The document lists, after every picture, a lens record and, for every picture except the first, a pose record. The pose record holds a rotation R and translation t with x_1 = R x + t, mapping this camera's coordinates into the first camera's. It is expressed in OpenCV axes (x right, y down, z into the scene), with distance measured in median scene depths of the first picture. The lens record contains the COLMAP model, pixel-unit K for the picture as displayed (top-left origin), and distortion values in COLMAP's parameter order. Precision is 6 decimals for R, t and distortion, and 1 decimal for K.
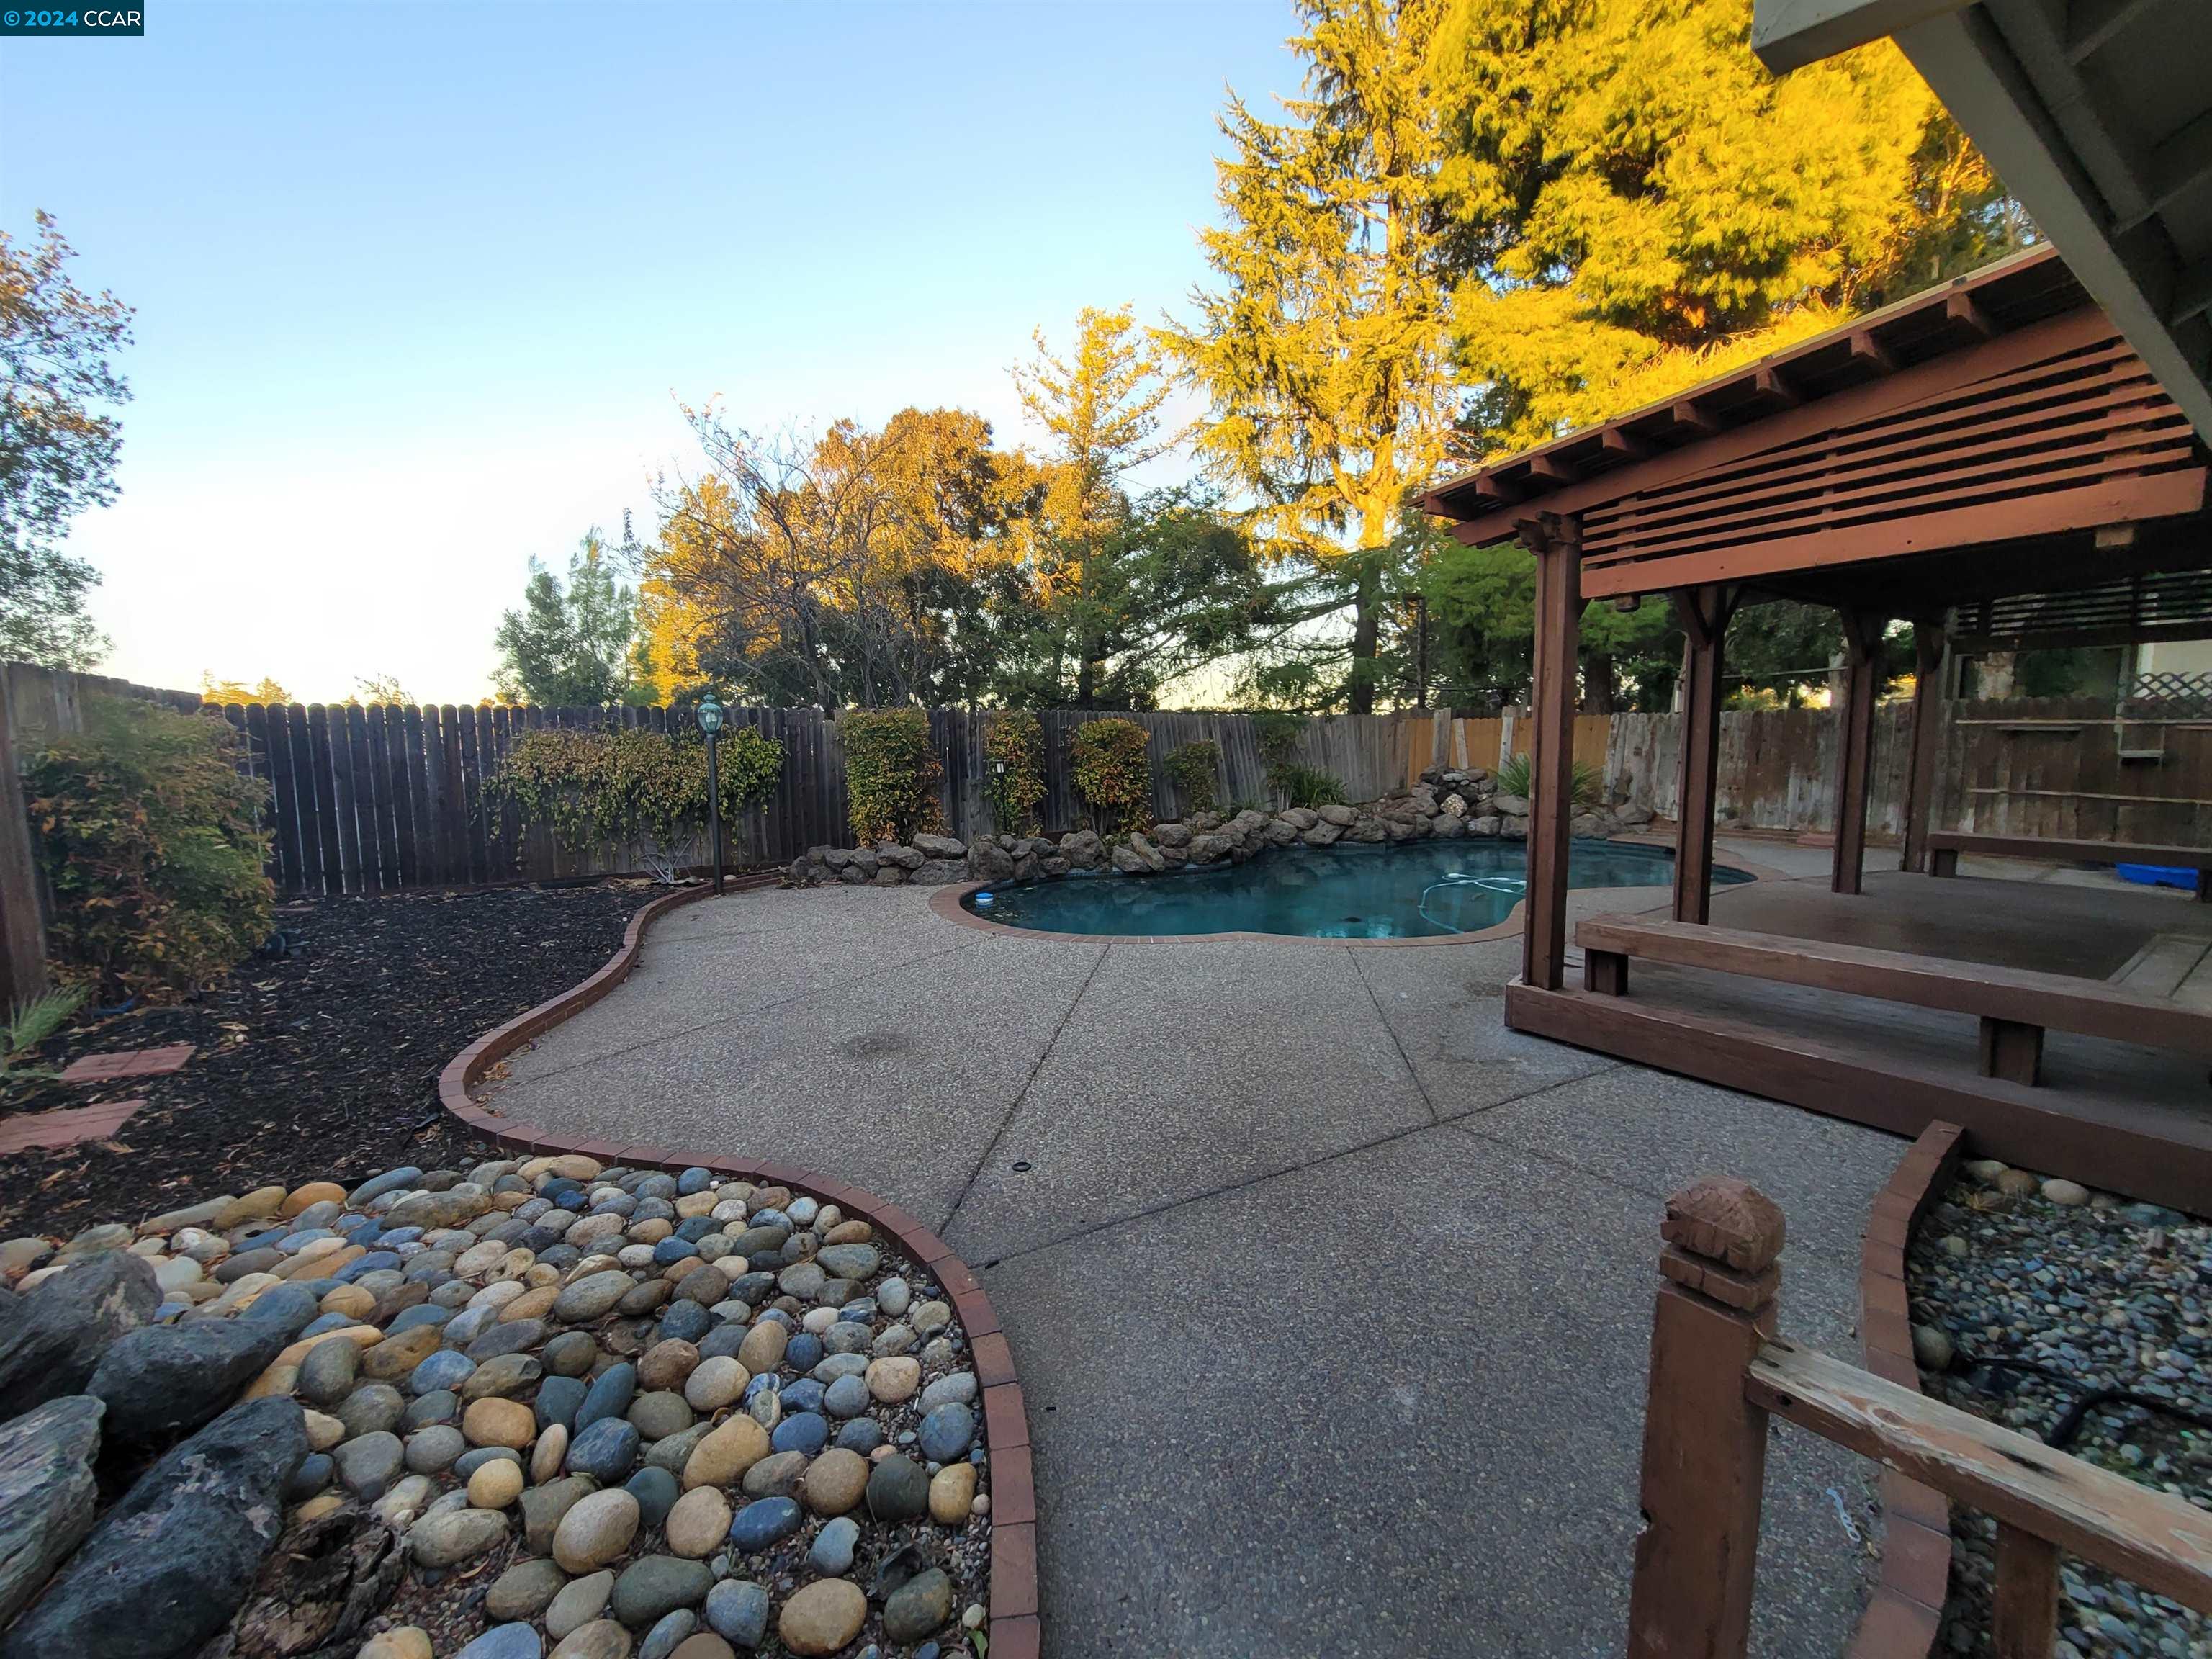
lens RADIAL K [[903.5, 0, 1117.0], [0, 903.5, 831.9], [0, 0, 1]] dist [-0.000701, 0.000649]
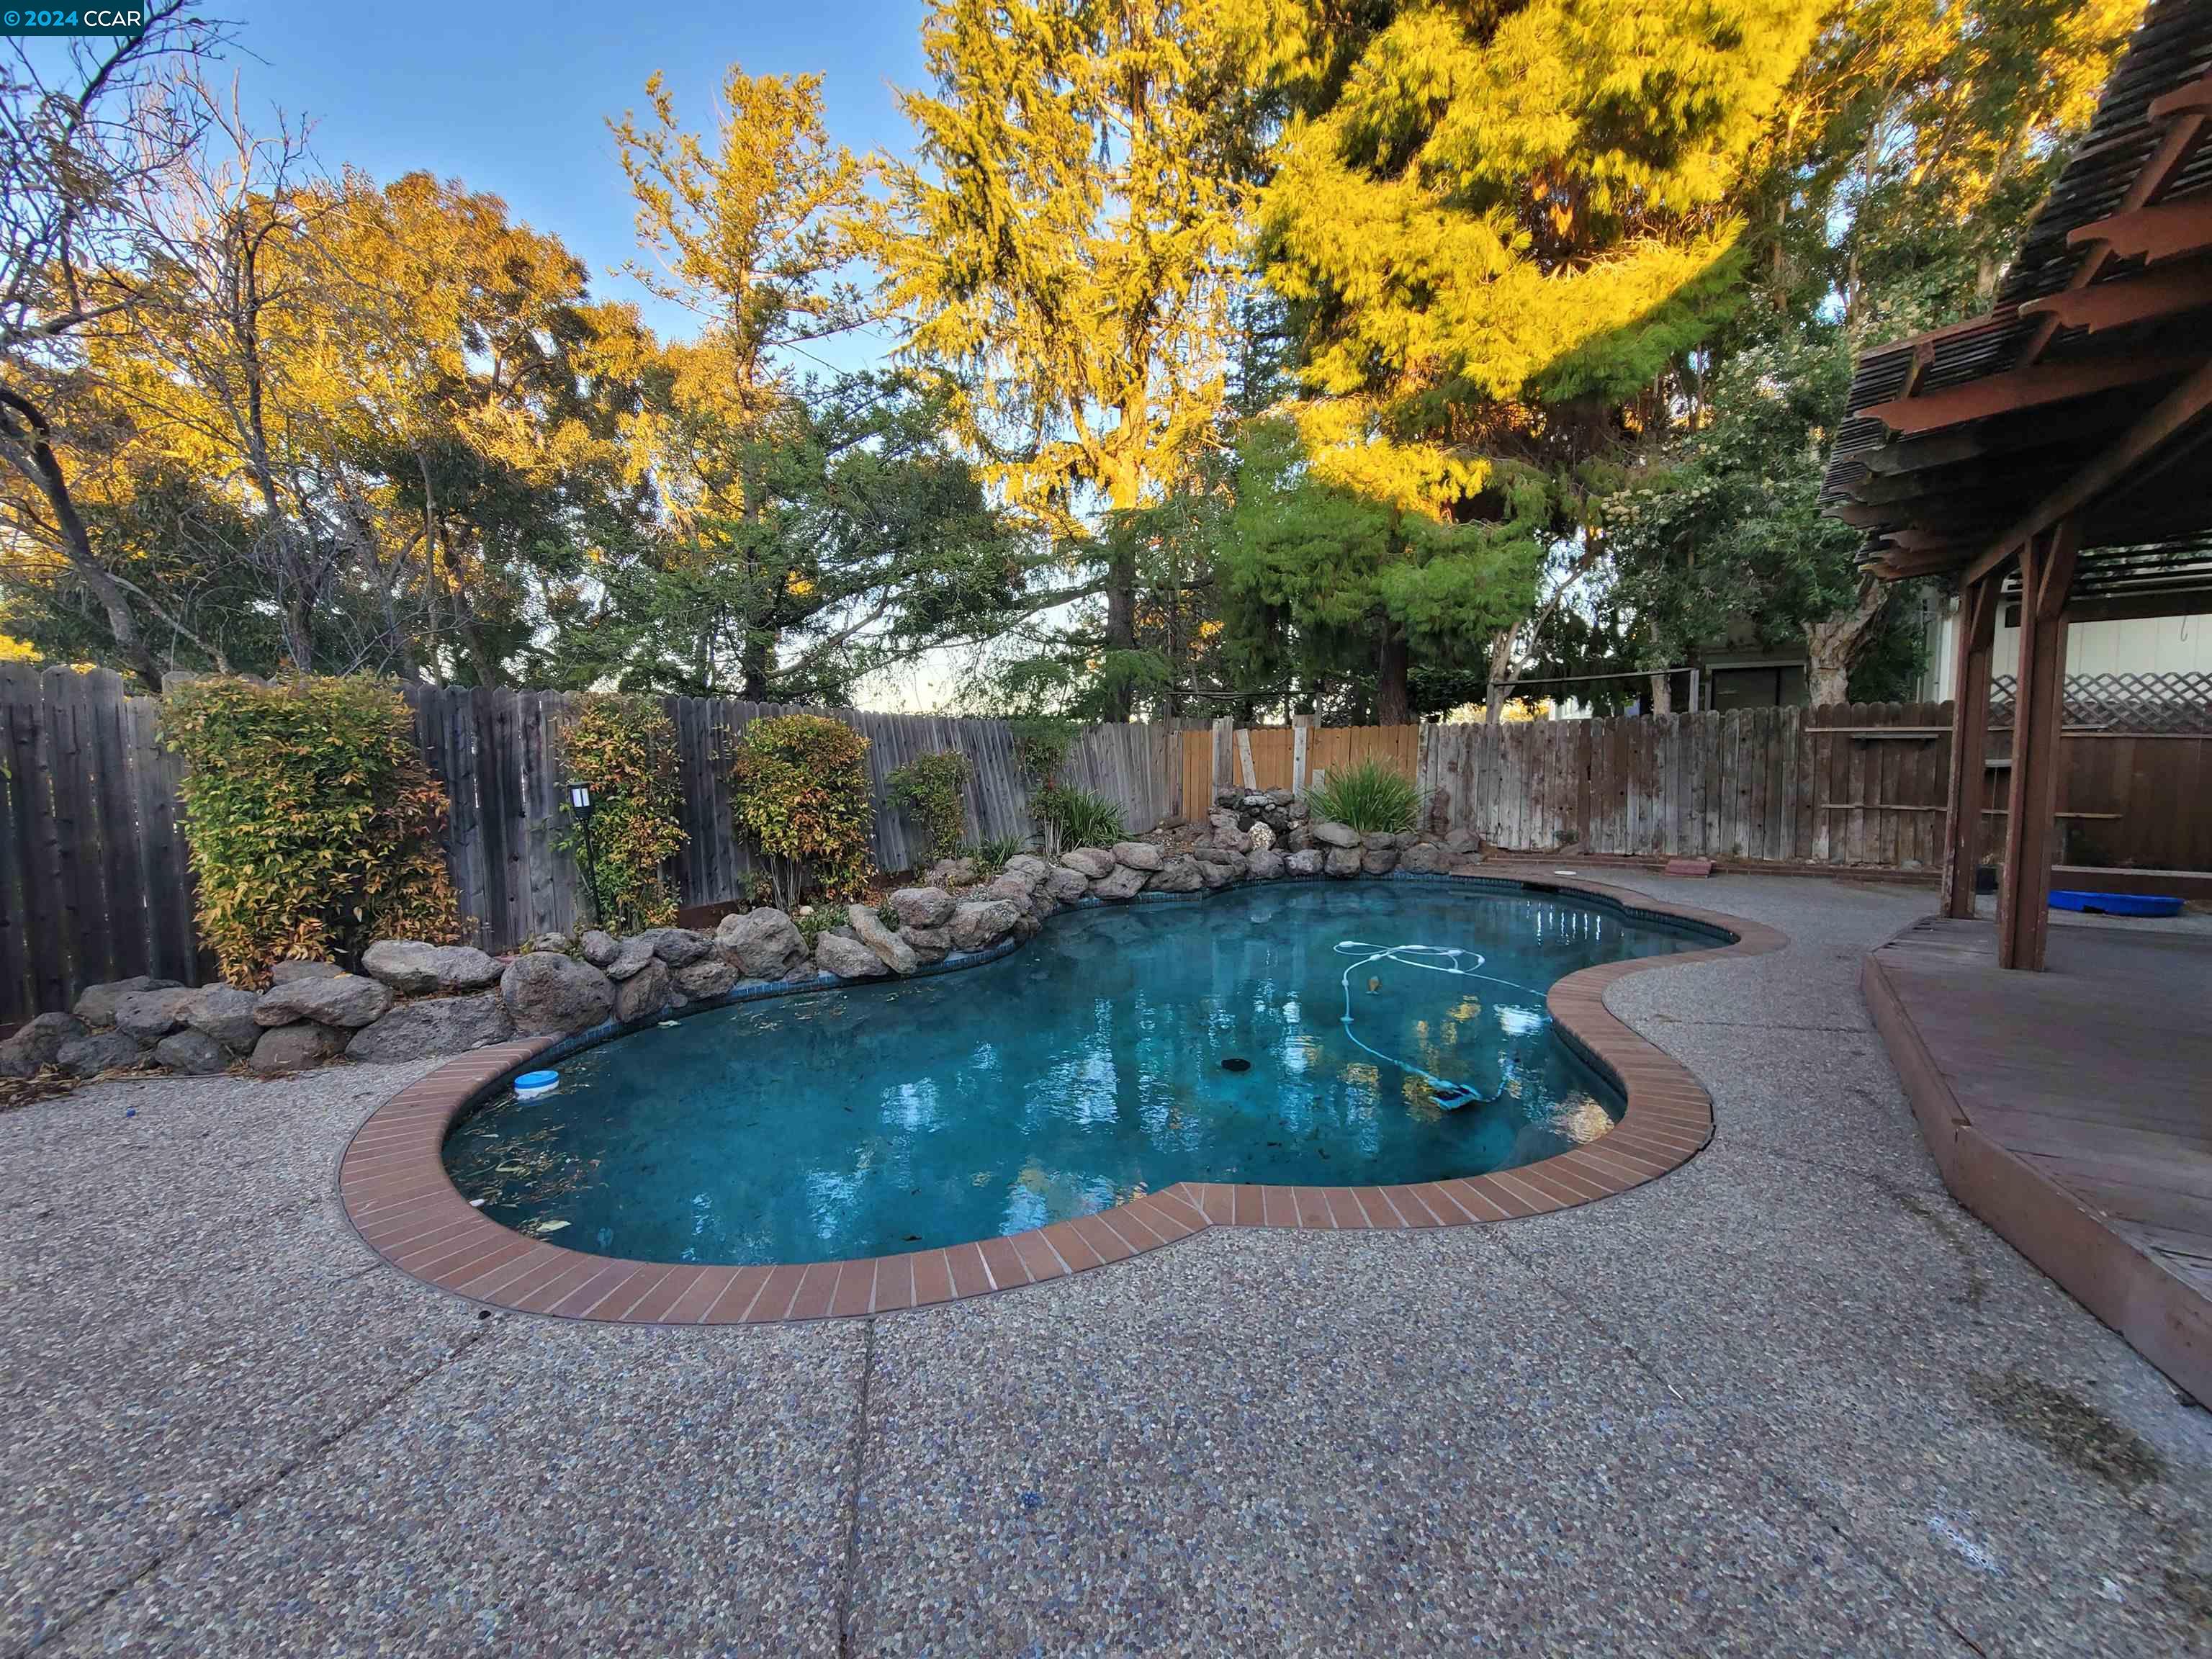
lens RADIAL K [[903.5, 0, 1117.0], [0, 903.5, 831.9], [0, 0, 1]] dist [-0.000701, 0.000649]
pose [[0.939450, -0.028416, 0.341505, -0.019873], [0.037982, 0.999050, -0.021357, -0.028184], [-0.340574, 0.033035, 0.939637, 0.404088]]
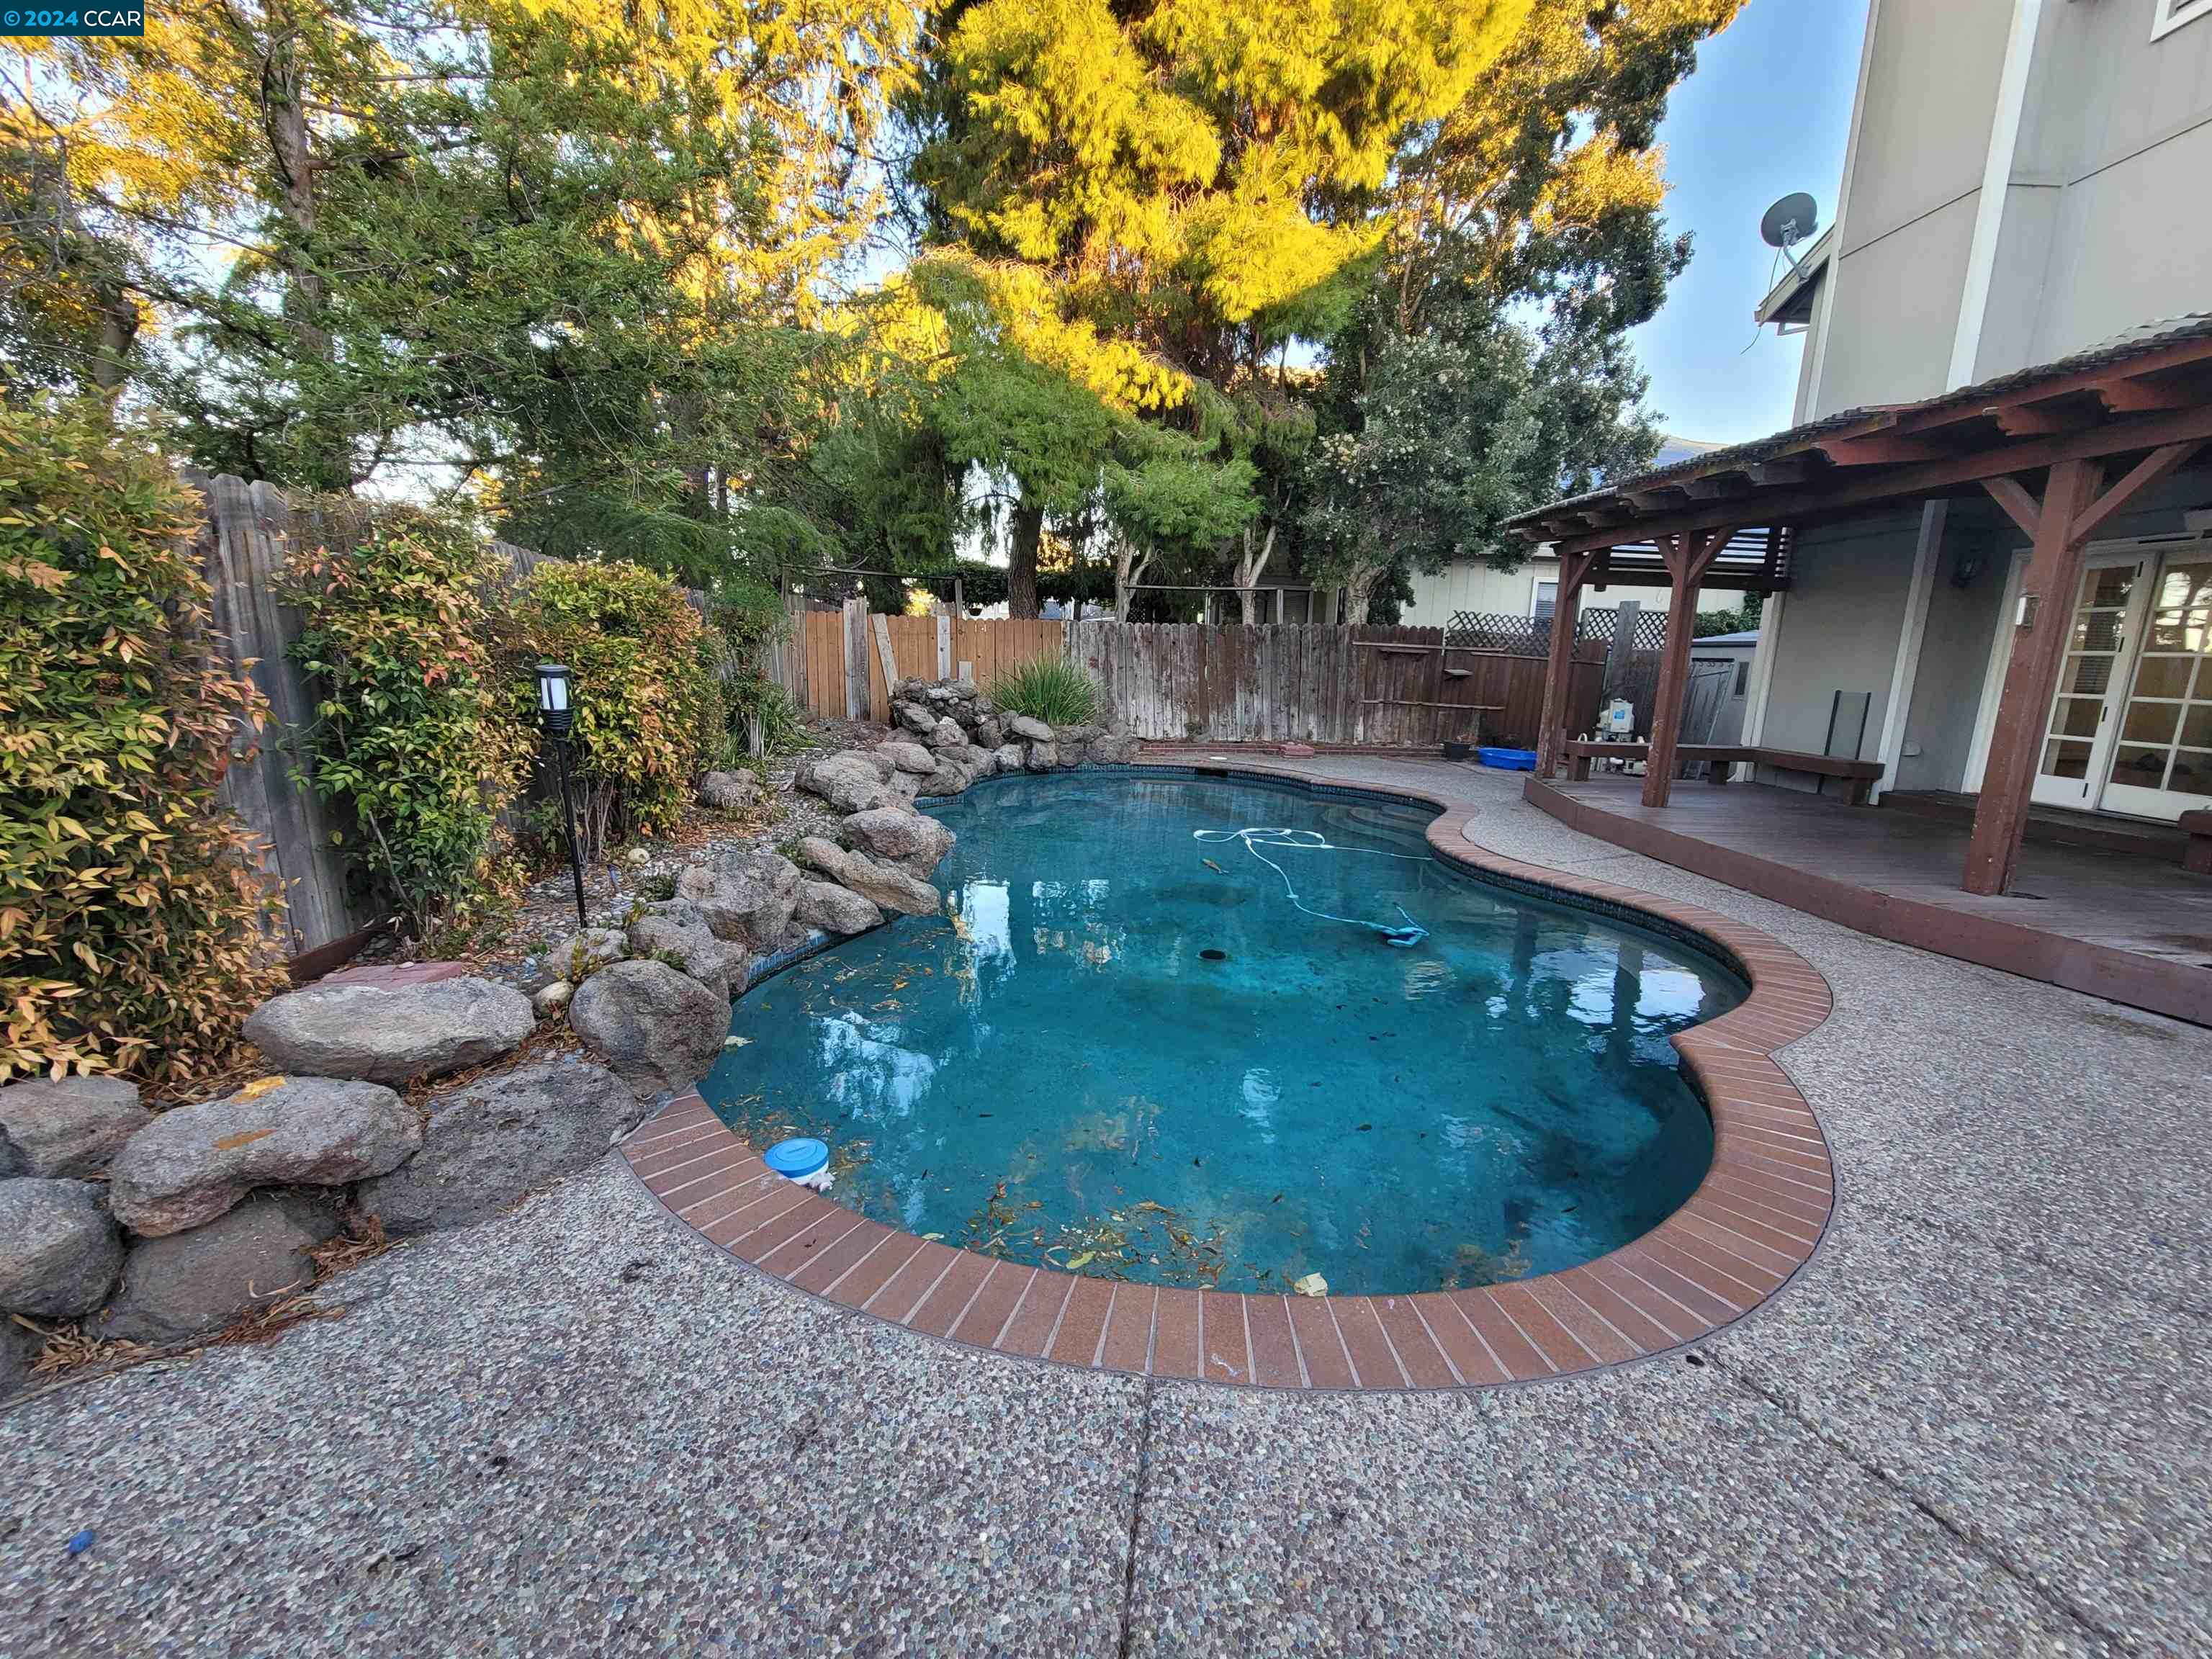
lens RADIAL K [[903.5, 0, 1117.0], [0, 903.5, 831.9], [0, 0, 1]] dist [-0.000701, 0.000649]
pose [[0.513363, -0.142630, 0.846236, -0.274267], [0.055905, 0.989555, 0.132872, -0.052678], [-0.856349, -0.020903, 0.515975, 0.662769]]
